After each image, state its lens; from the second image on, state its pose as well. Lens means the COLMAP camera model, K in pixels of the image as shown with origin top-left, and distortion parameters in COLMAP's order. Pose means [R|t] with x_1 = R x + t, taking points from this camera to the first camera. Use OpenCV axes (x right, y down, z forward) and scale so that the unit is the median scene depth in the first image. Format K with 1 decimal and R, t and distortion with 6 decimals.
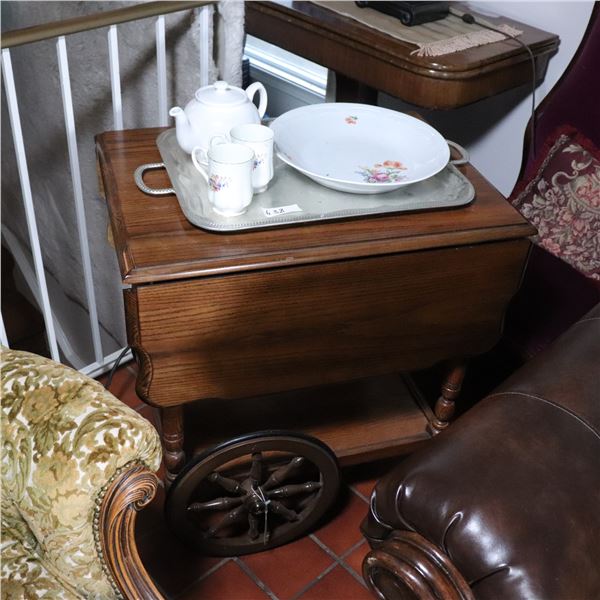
lens RADIAL K [[734.8, 0, 300.0], [0, 734.8, 300.0], [0, 0, 1]] dist [-0.132761, 0.030975]
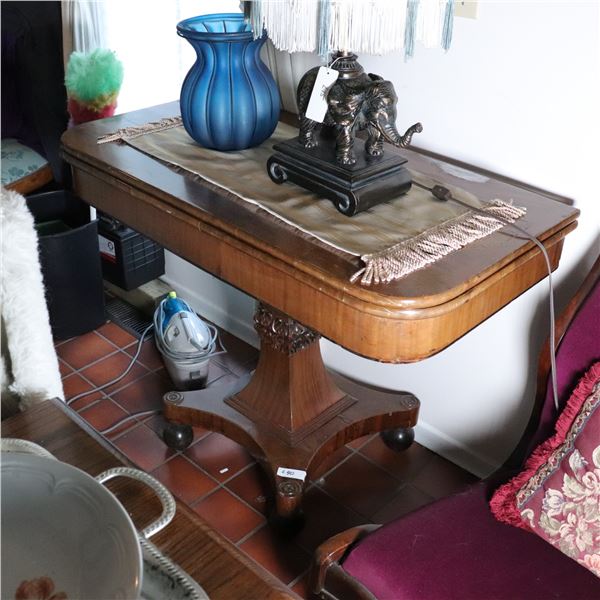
lens RADIAL K [[769.2, 0, 300.0], [0, 769.2, 300.0], [0, 0, 1]] dist [-0.125890, 0.002546]
pose [[0.997961, -0.055813, 0.030974, 0.085379], [0.059384, 0.989758, -0.129817, -0.230202], [-0.023412, 0.131392, 0.991054, 0.346750]]
